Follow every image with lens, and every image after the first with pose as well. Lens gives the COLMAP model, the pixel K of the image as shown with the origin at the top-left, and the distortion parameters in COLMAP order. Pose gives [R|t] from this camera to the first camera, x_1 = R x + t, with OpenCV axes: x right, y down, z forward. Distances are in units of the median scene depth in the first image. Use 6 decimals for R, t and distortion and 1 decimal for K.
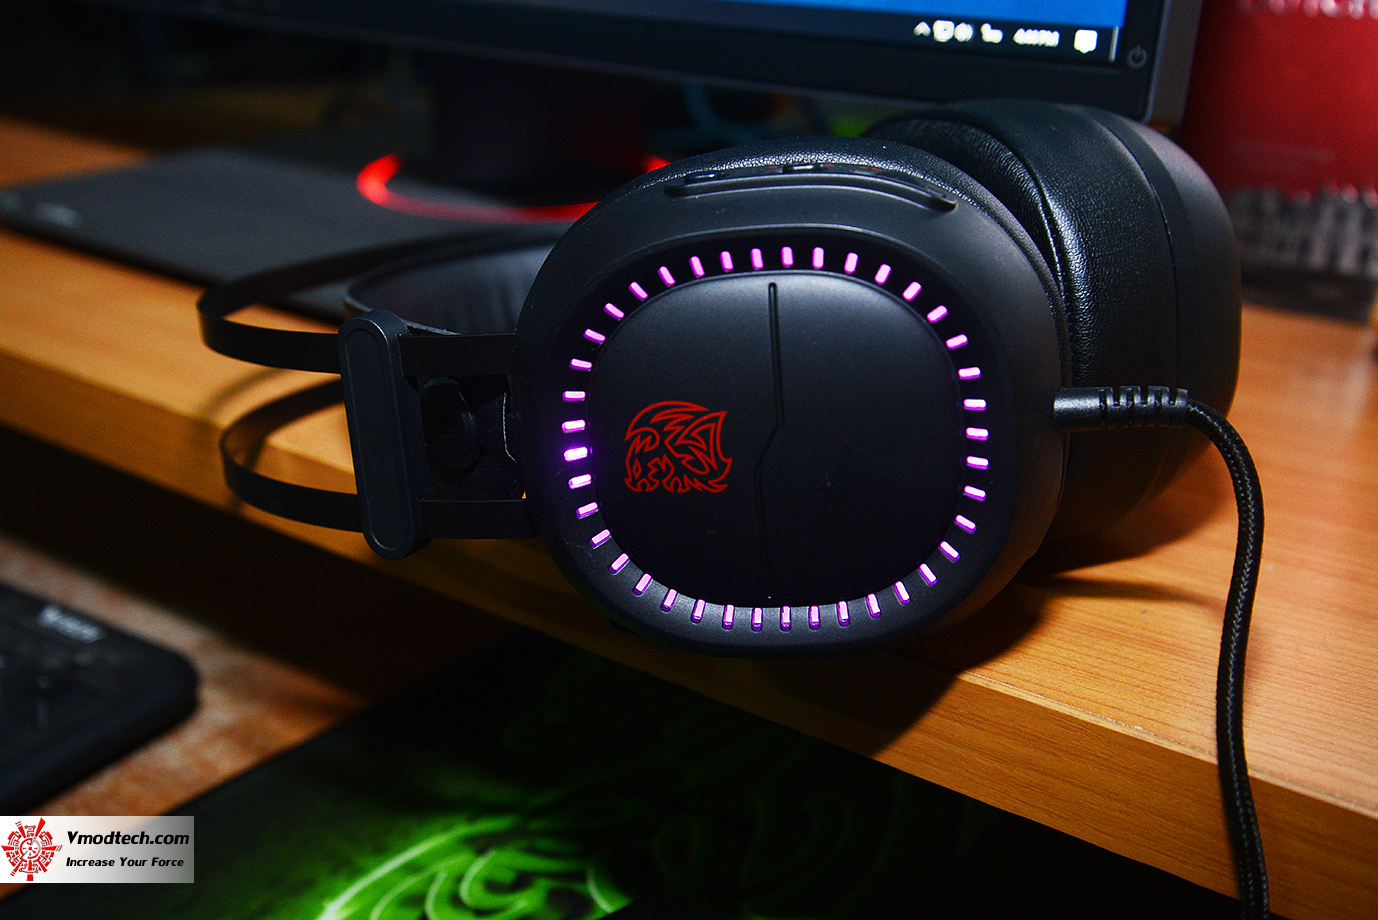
lens RADIAL K [[1614.9, 0, 689.0], [0, 1614.9, 460.0], [0, 0, 1]] dist [0.114084, 0.011782]
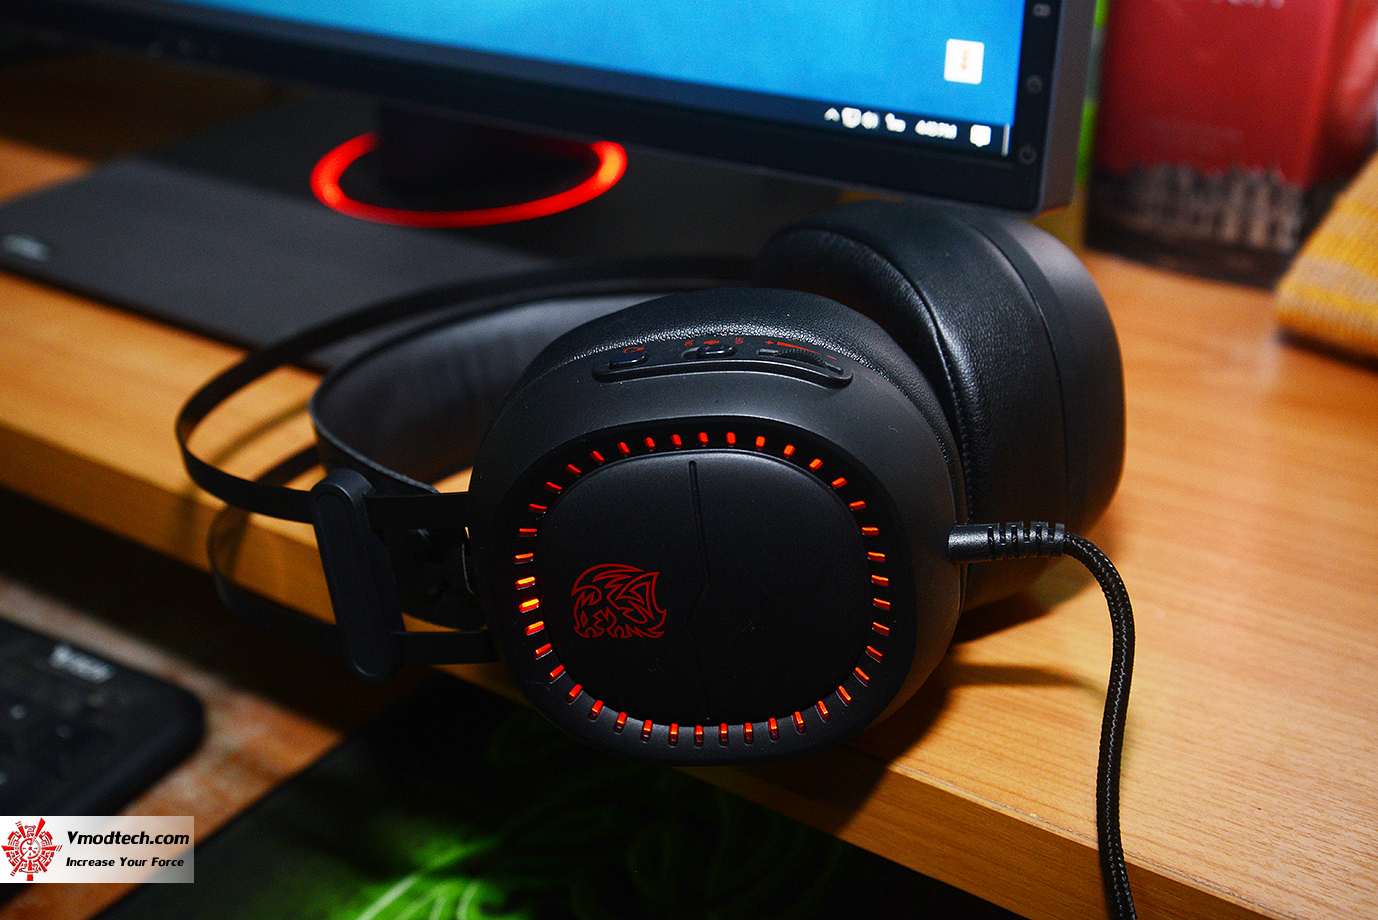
lens RADIAL K [[1614.9, 0, 689.0], [0, 1614.9, 460.0], [0, 0, 1]] dist [0.114084, 0.011782]
pose [[0.998253, -0.058670, 0.006922, 0.039412], [0.057508, 0.991871, 0.113509, -0.226655], [-0.013525, -0.112913, 0.993513, -0.108864]]
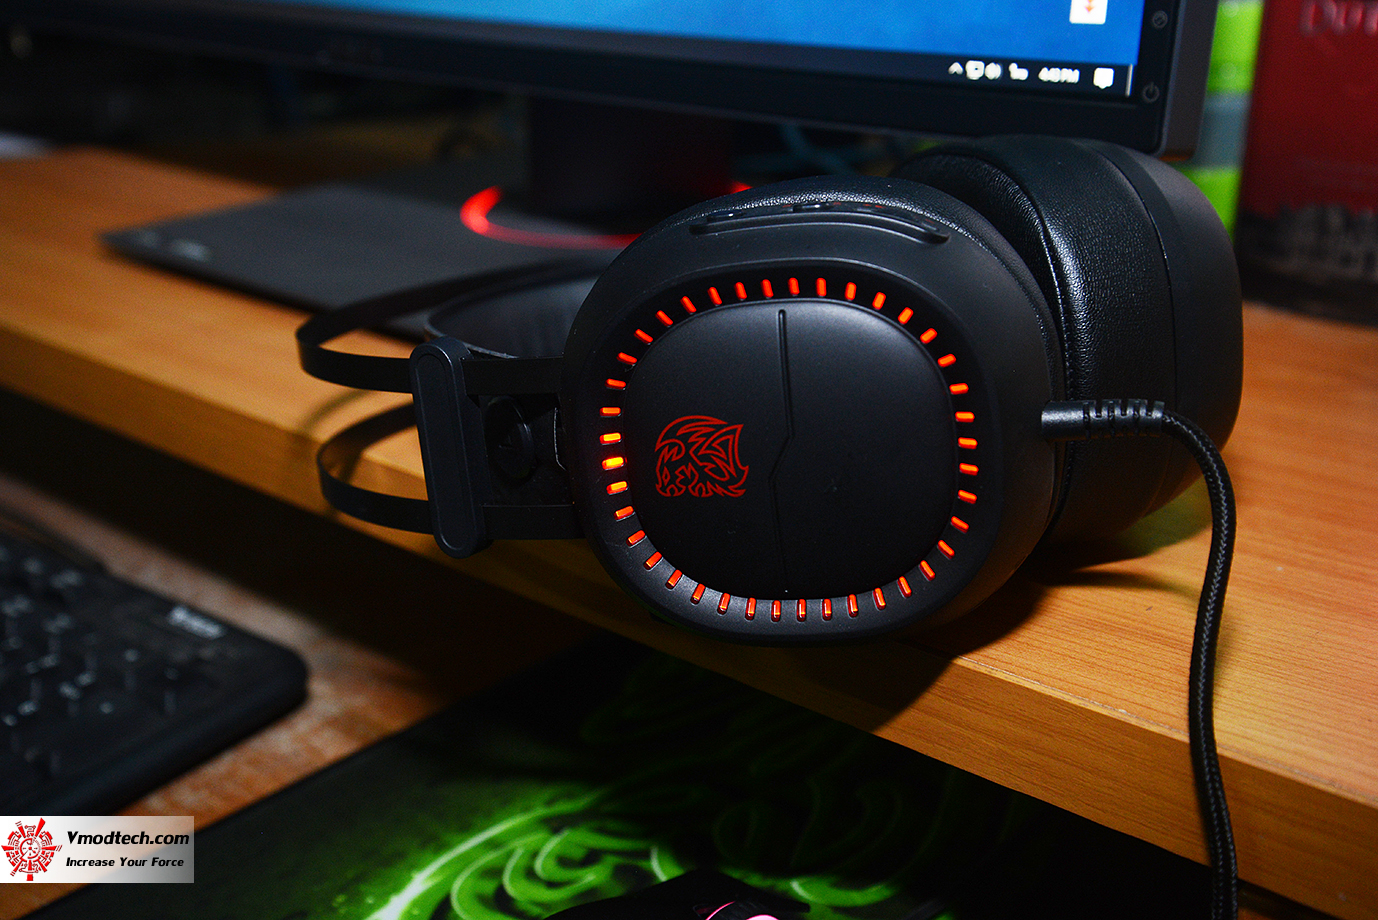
lens RADIAL K [[1629.9, 0, 689.0], [0, 1629.9, 460.0], [0, 0, 1]] dist [0.119968, 0.024748]
pose [[0.996477, -0.004413, -0.083746, 0.078032], [0.003570, 0.999941, -0.010217, 0.005824], [0.083786, 0.009882, 0.996435, -0.127531]]
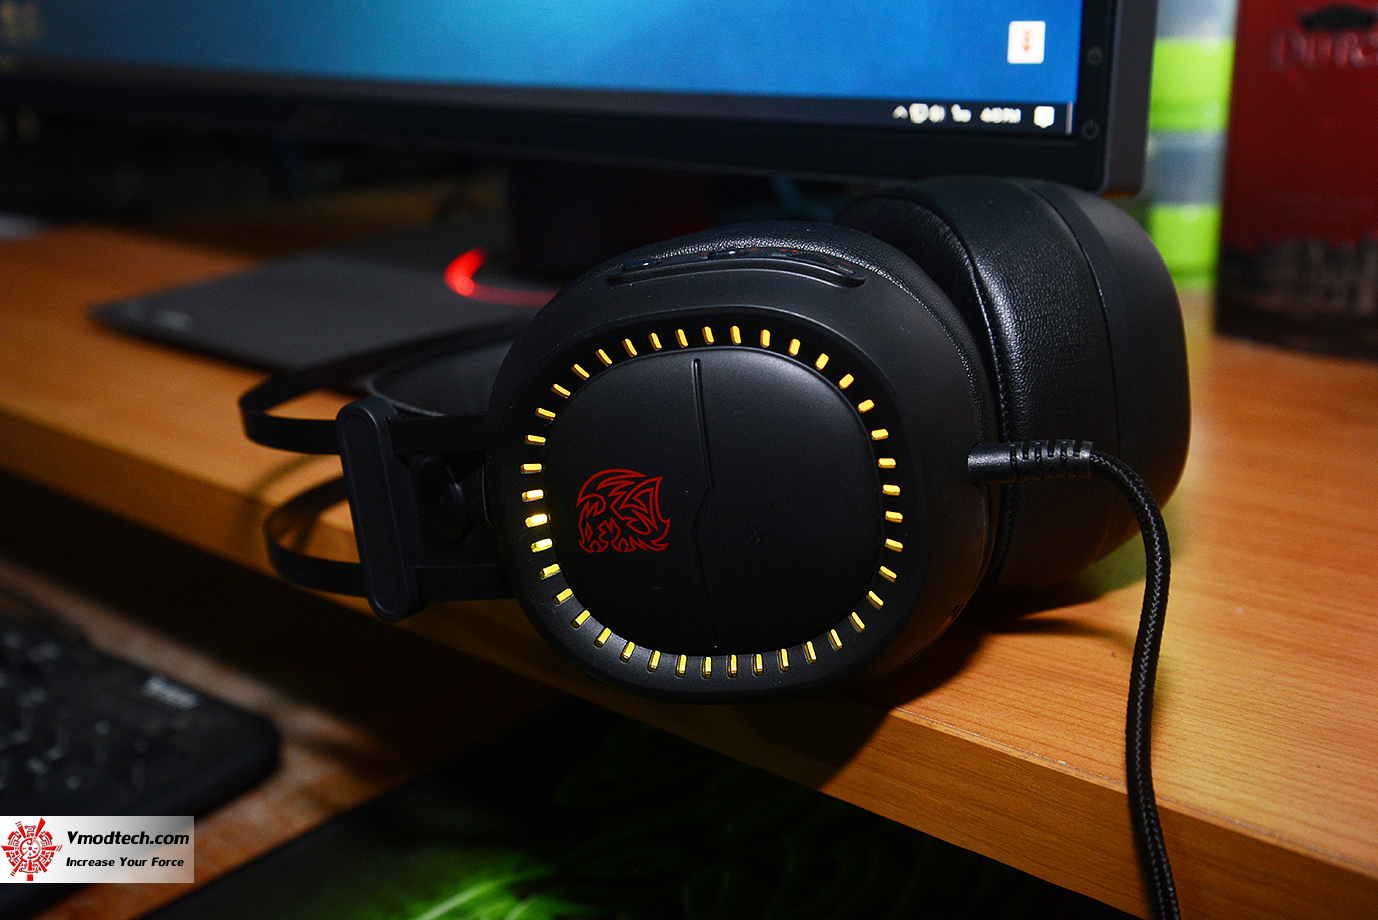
lens RADIAL K [[1620.7, 0, 689.0], [0, 1620.7, 460.0], [0, 0, 1]] dist [0.115765, 0.006738]
pose [[0.993020, -0.036146, -0.112273, 0.159878], [0.031321, 0.998521, -0.044446, 0.007747], [0.113713, 0.040619, 0.992683, -0.088721]]
